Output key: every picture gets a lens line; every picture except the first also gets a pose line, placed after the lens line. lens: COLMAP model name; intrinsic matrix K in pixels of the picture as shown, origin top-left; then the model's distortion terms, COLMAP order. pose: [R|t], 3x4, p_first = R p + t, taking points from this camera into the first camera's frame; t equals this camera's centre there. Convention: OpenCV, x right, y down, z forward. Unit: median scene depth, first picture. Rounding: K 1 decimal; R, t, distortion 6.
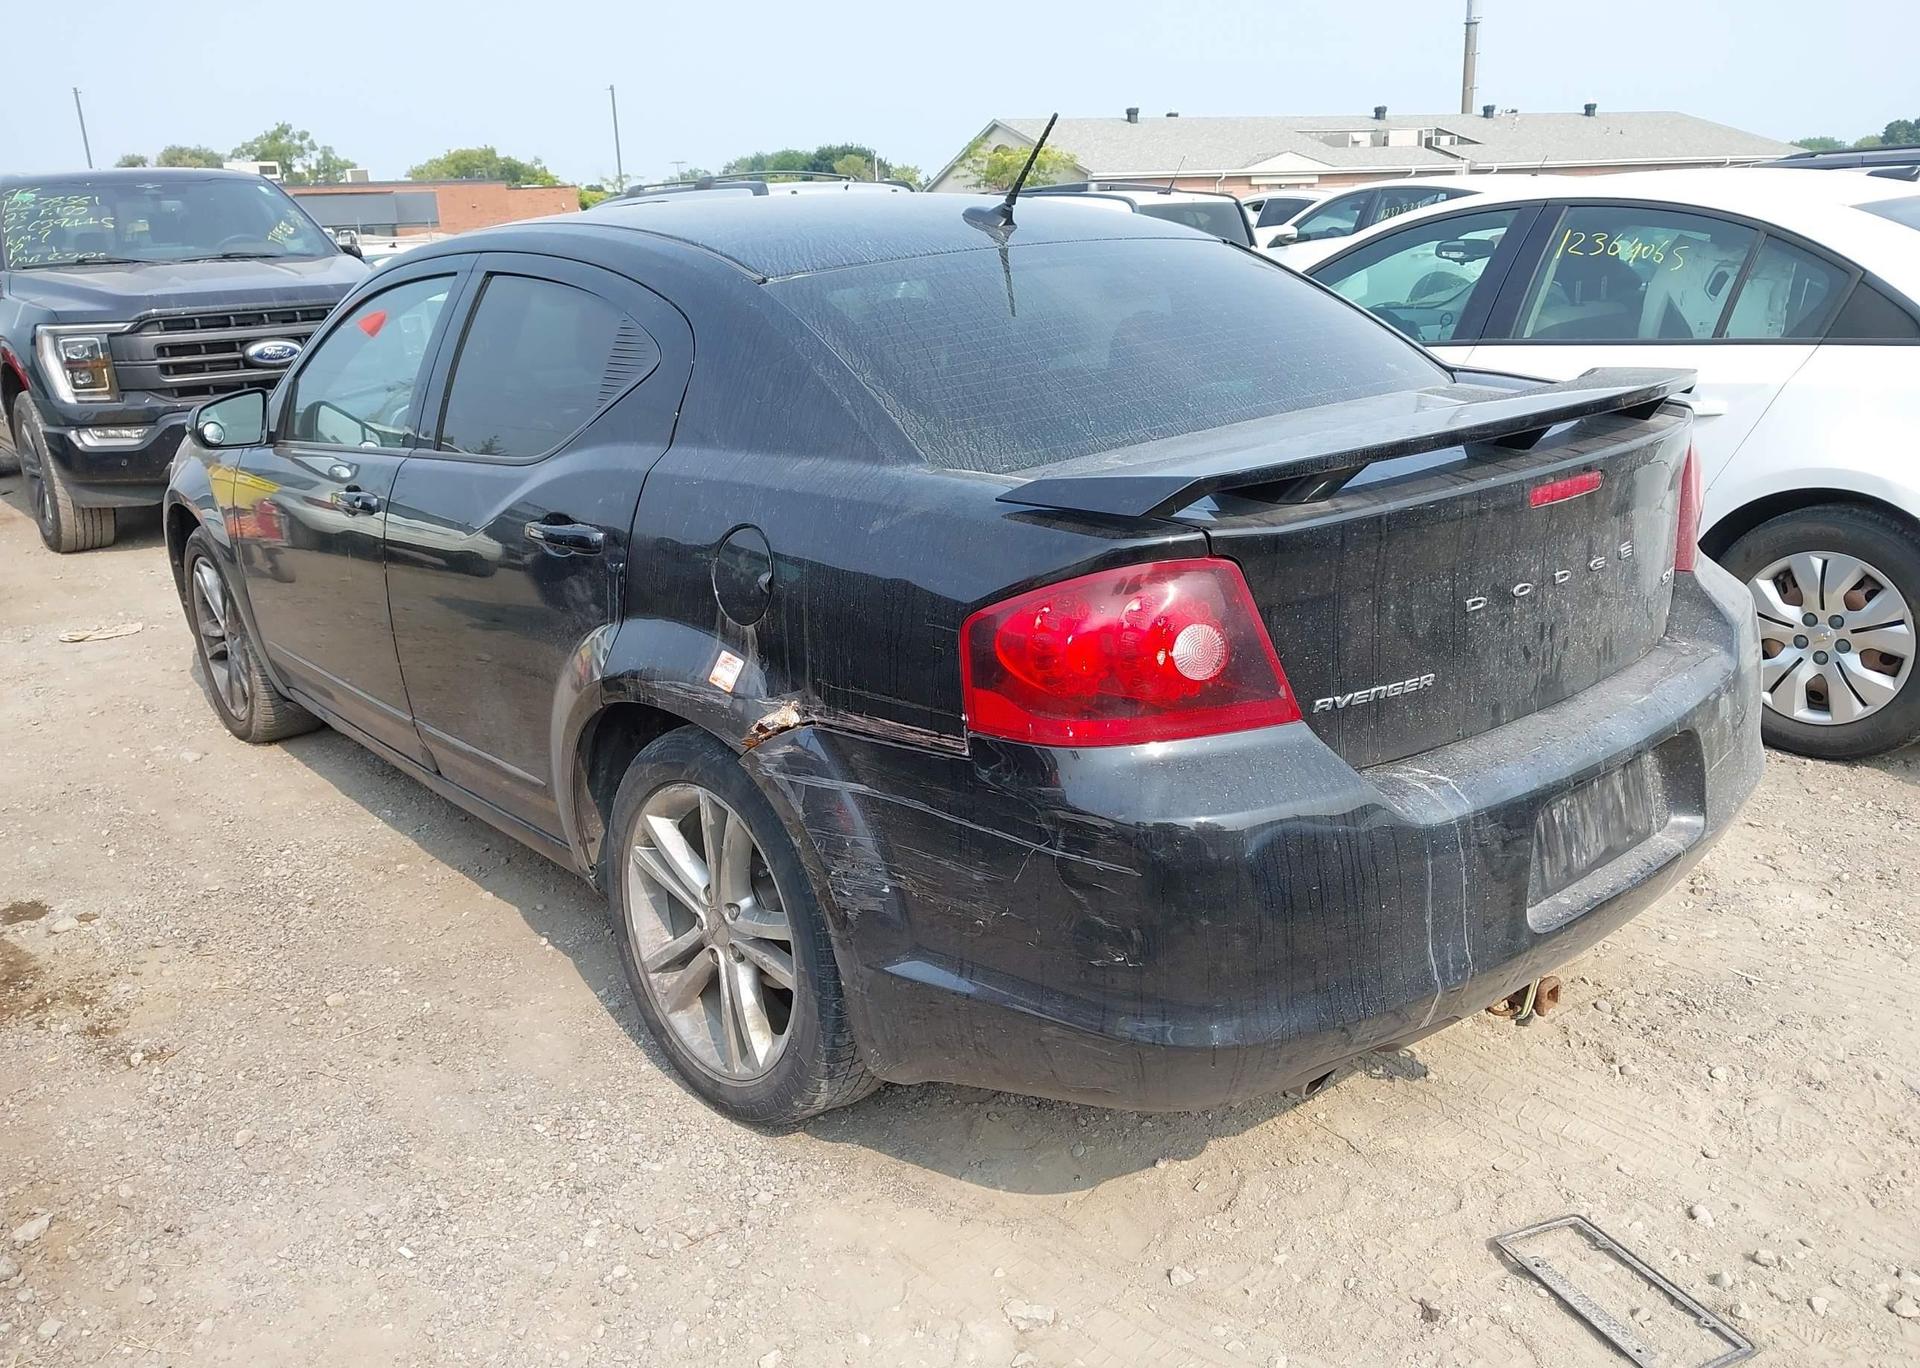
lens RADIAL K [[1480.5, 0, 947.4], [0, 1480.5, 672.6], [0, 0, 1]] dist [0.016012, -0.019422]
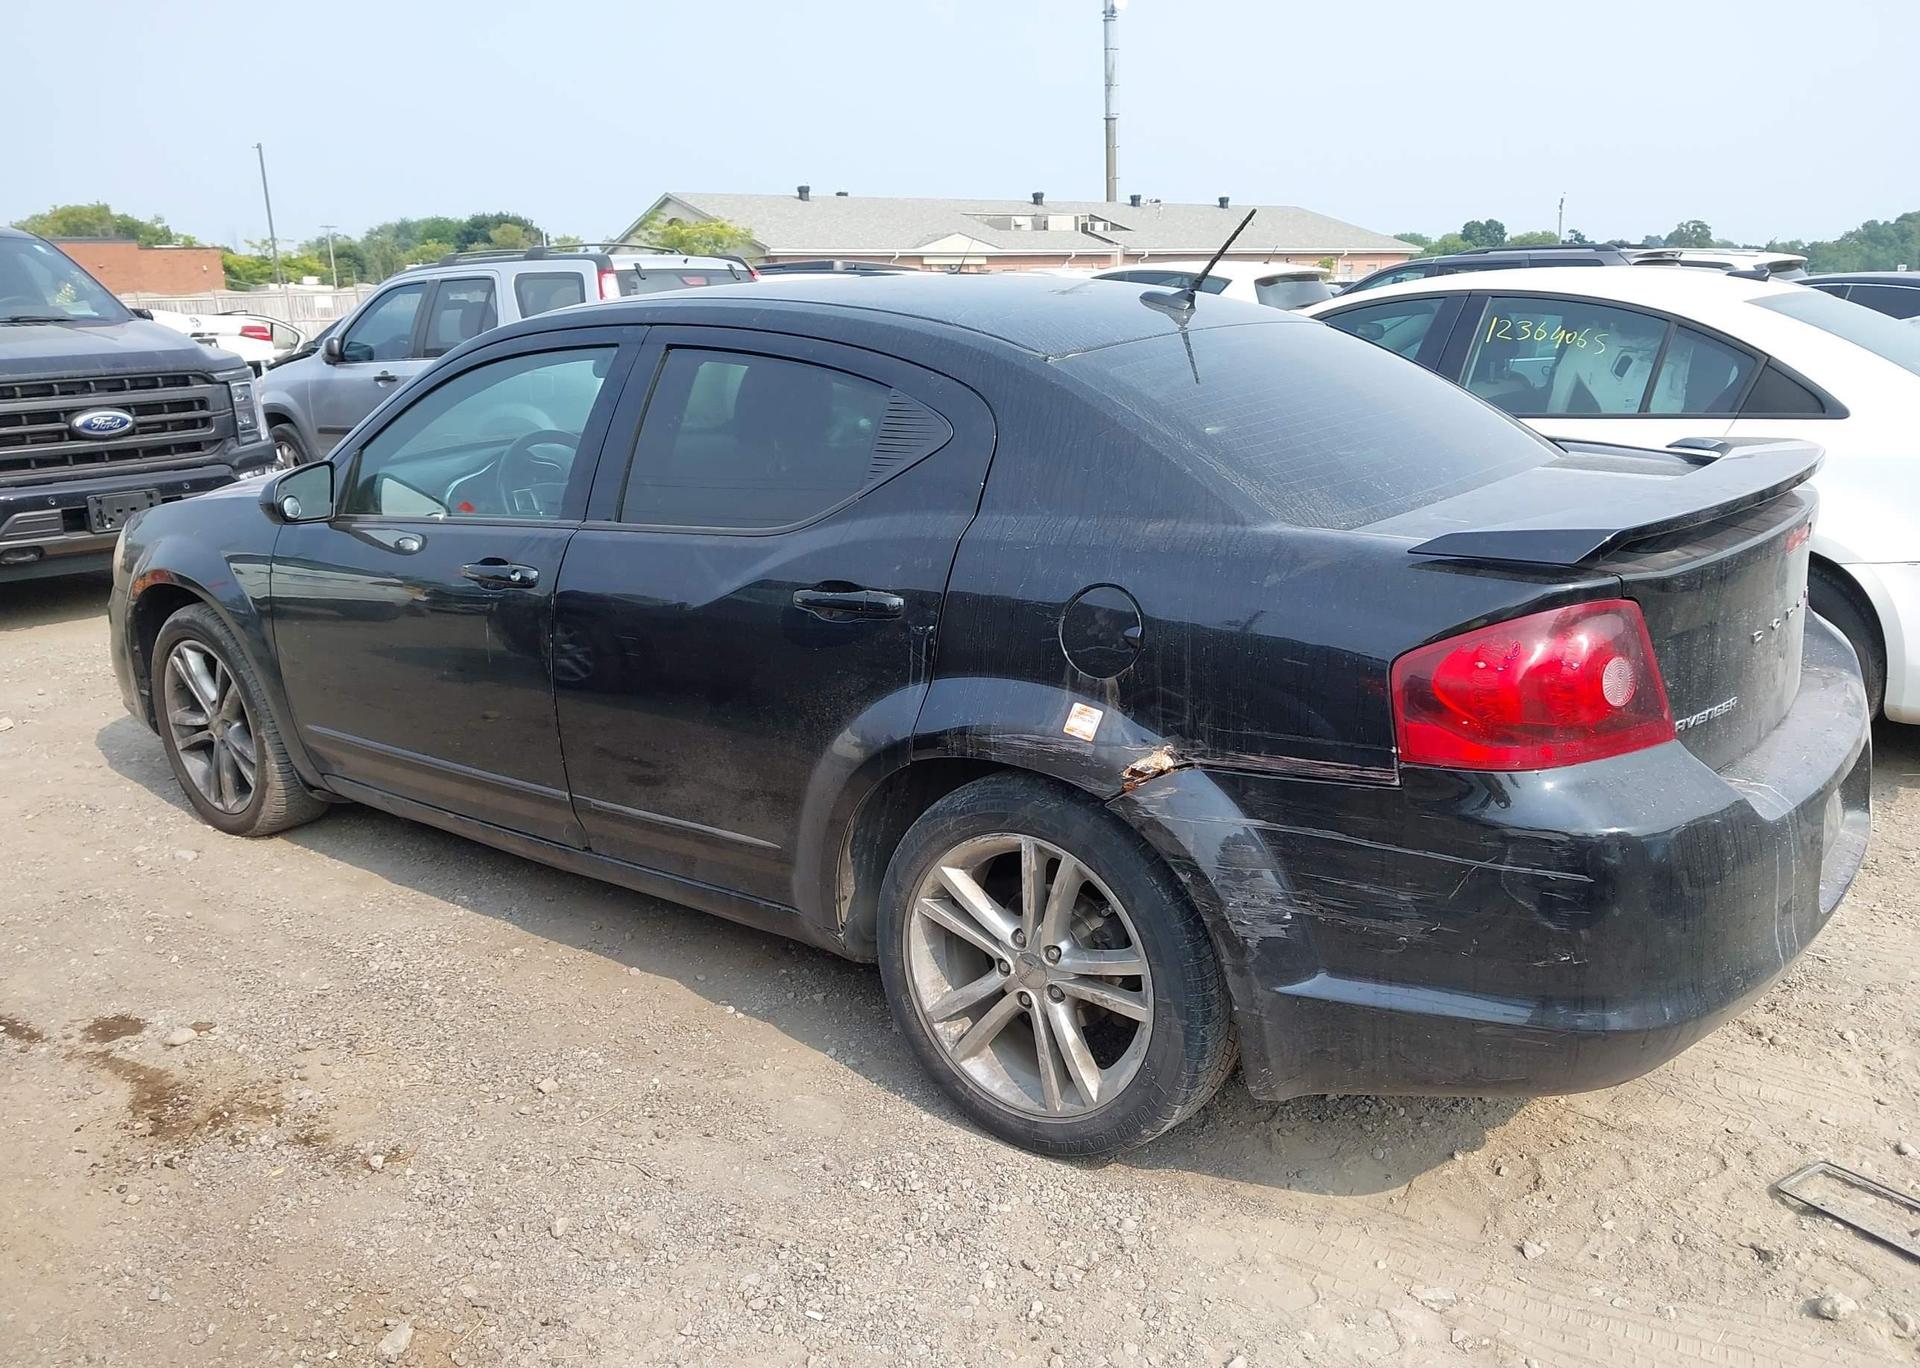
lens RADIAL K [[1480.5, 0, 941.1], [0, 1480.5, 675.2], [0, 0, 1]] dist [0.016012, -0.019422]
pose [[0.979077, -0.032933, 0.200807, -0.401258], [0.041875, 0.998304, -0.040441, 0.003308], [-0.199135, 0.048004, 0.978796, -0.016618]]
